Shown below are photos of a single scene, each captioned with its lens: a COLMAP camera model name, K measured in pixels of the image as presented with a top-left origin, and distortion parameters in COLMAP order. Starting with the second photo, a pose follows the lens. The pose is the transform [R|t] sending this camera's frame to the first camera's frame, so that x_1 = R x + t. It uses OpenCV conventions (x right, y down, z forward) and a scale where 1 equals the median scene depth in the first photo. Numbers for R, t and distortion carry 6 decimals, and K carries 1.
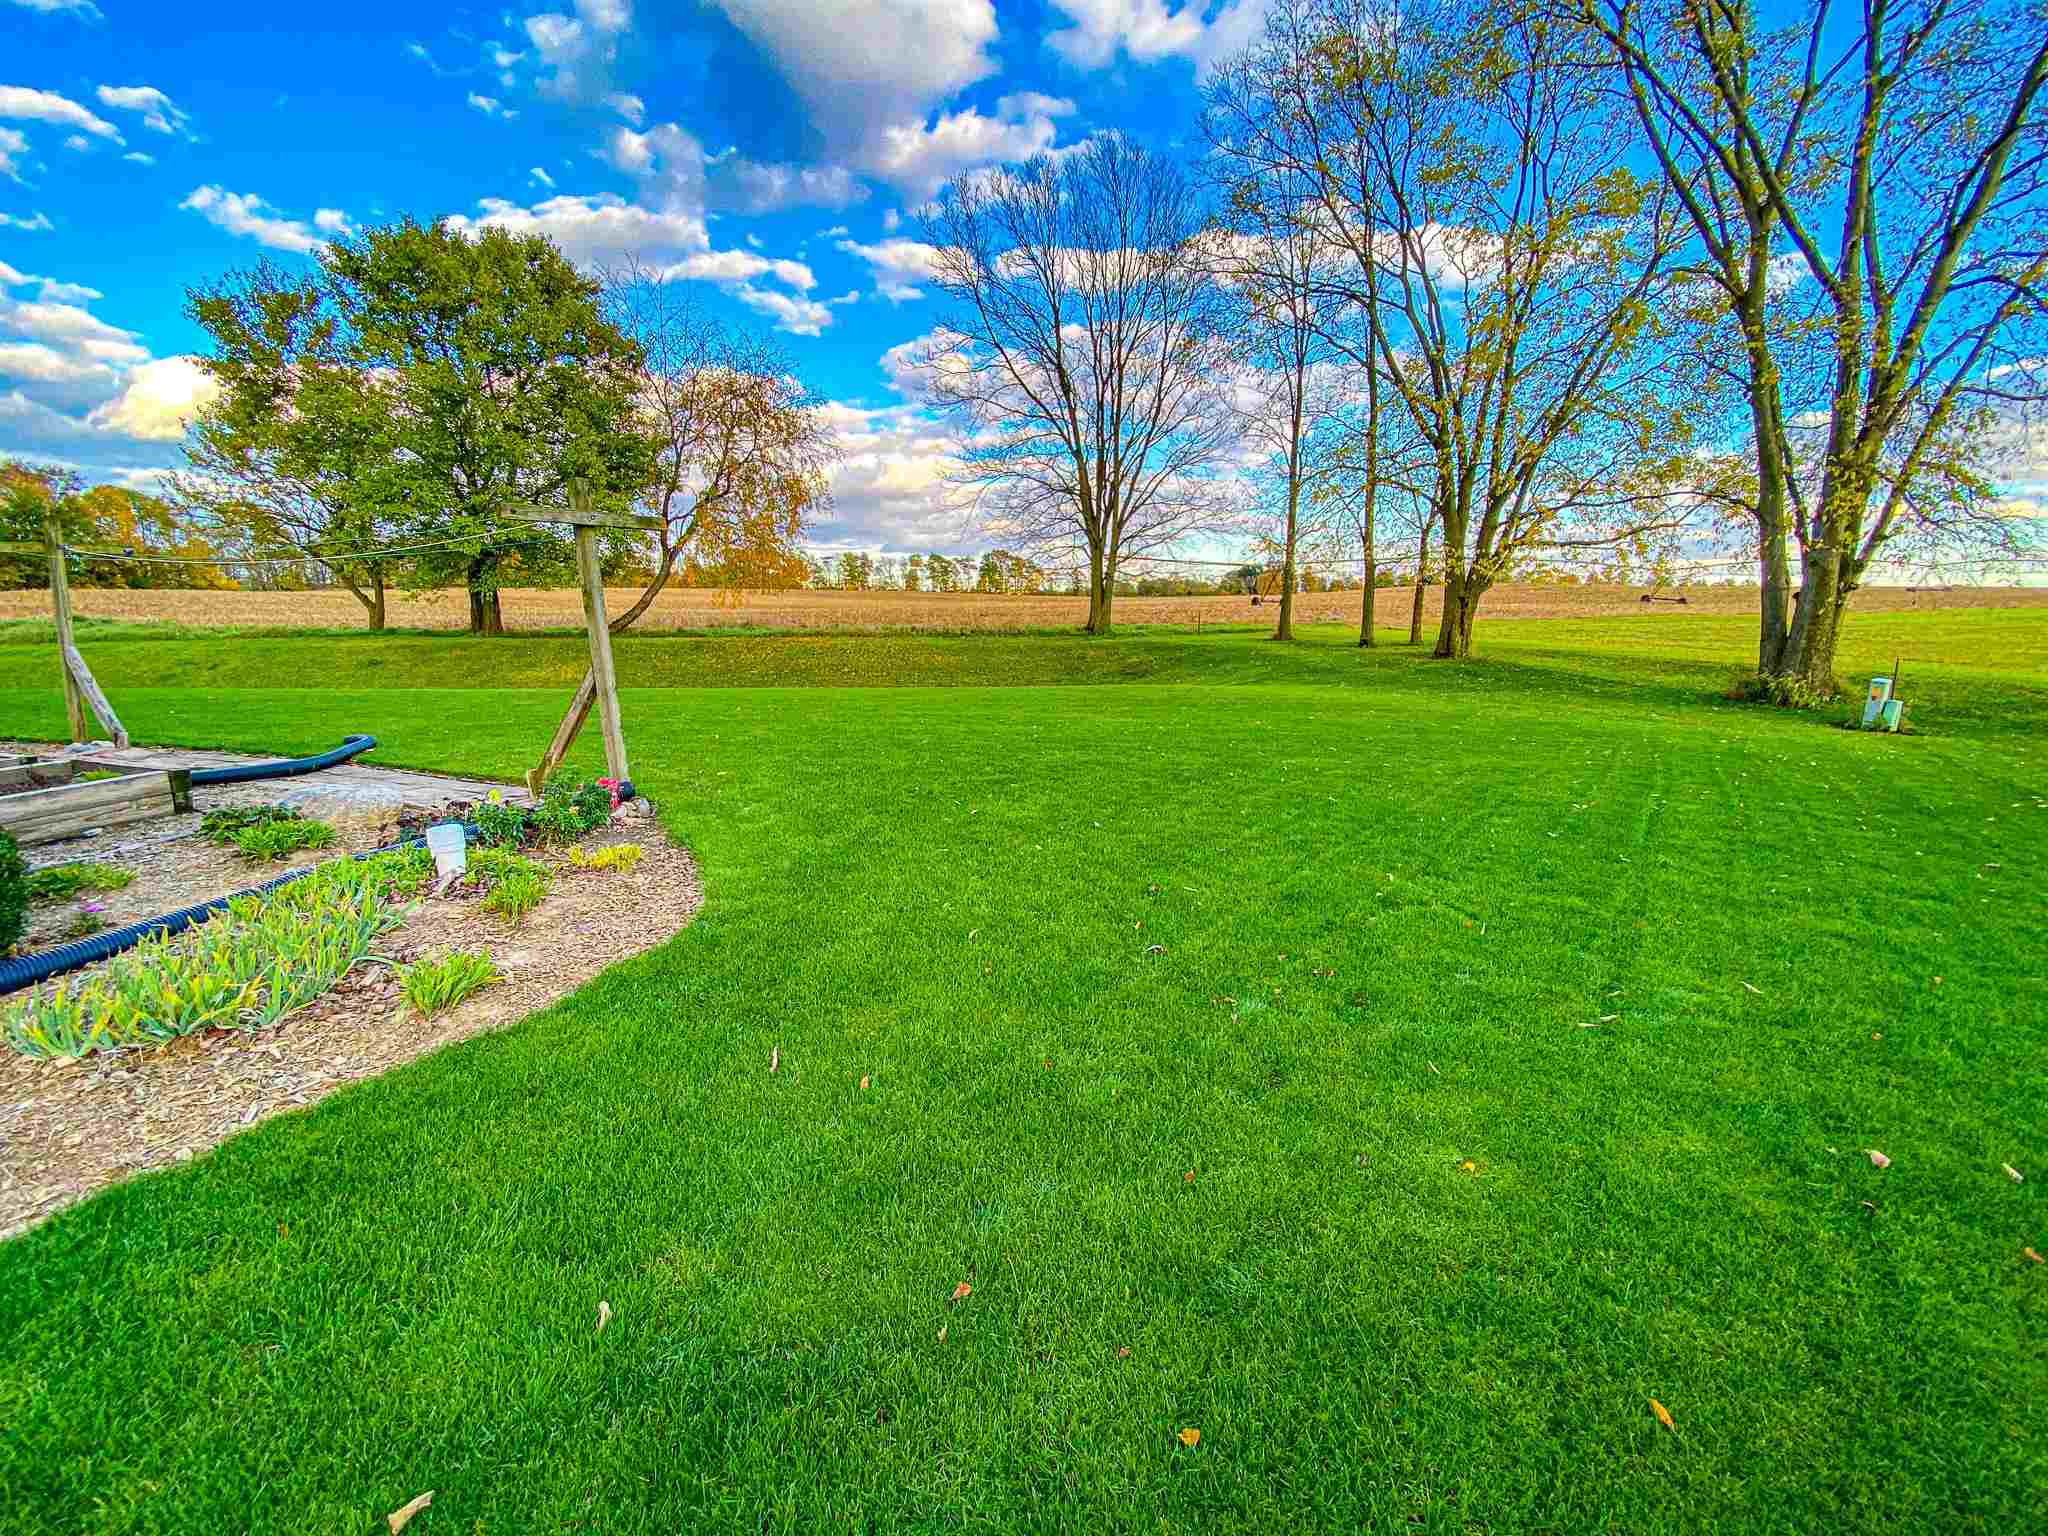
lens RADIAL K [[820.0, 0, 1024.0], [0, 820.0, 768.0], [0, 0, 1]] dist [0.000183, -0.000039]
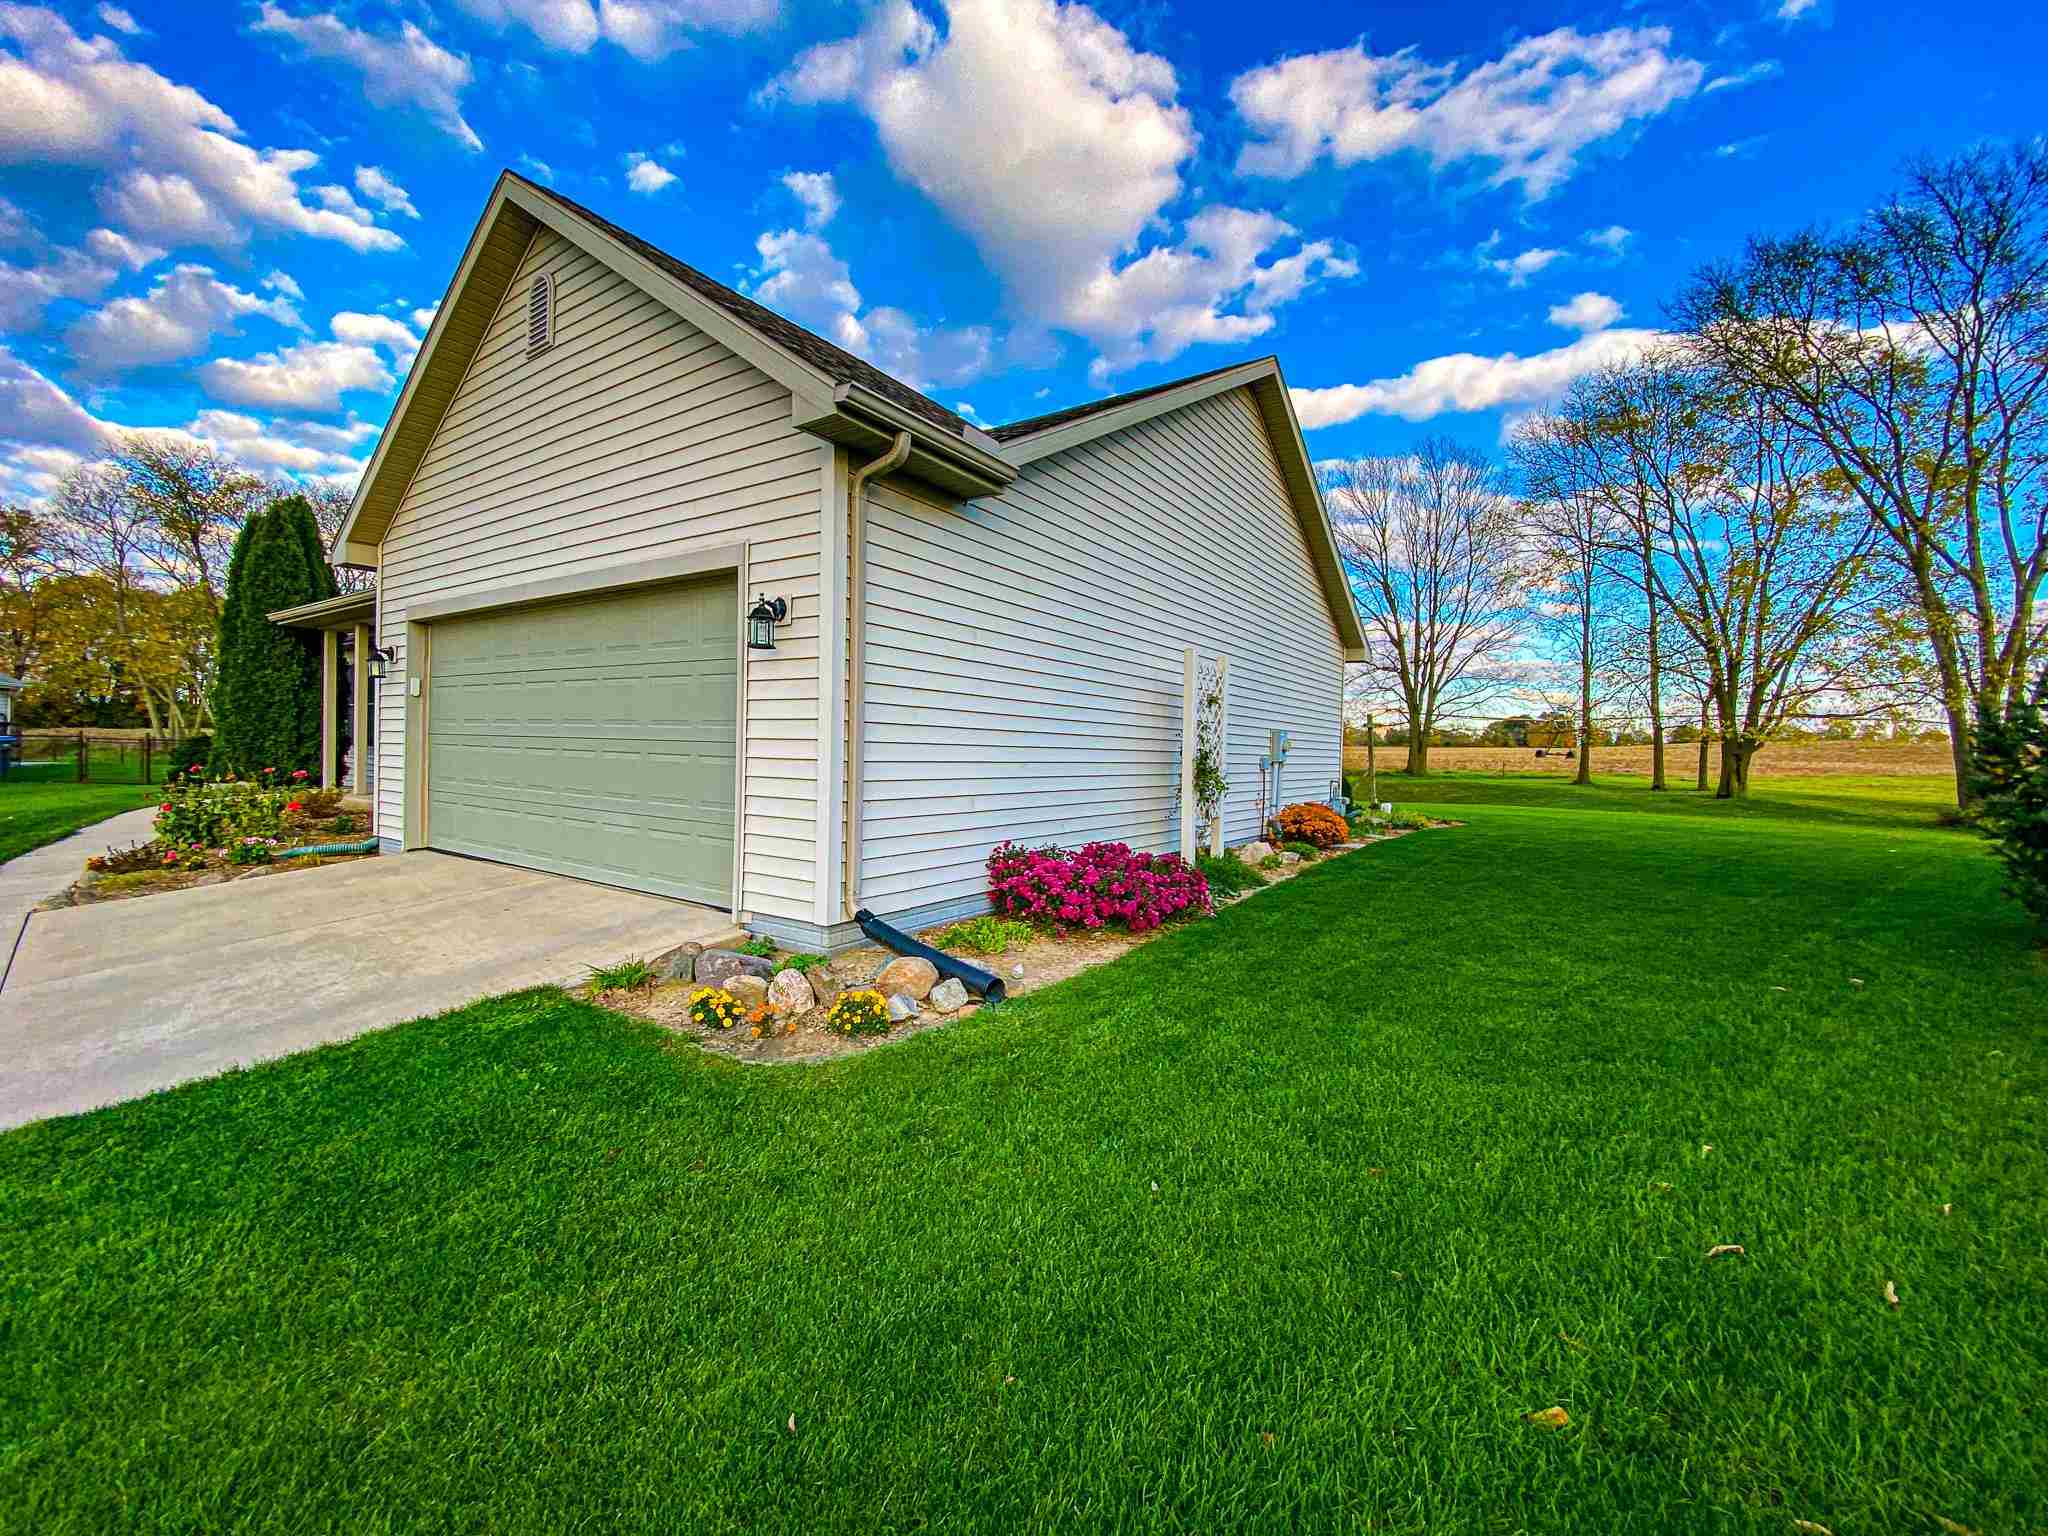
lens RADIAL K [[826.3, 0, 1023.8], [0, 826.3, 751.7], [0, 0, 1]] dist [-0.000321, -0.011441]
pose [[0.962745, 0.024820, -0.269268, -0.189820], [-0.075805, 0.980623, -0.180645, 0.098256], [0.259567, 0.194327, 0.945972, -0.478031]]
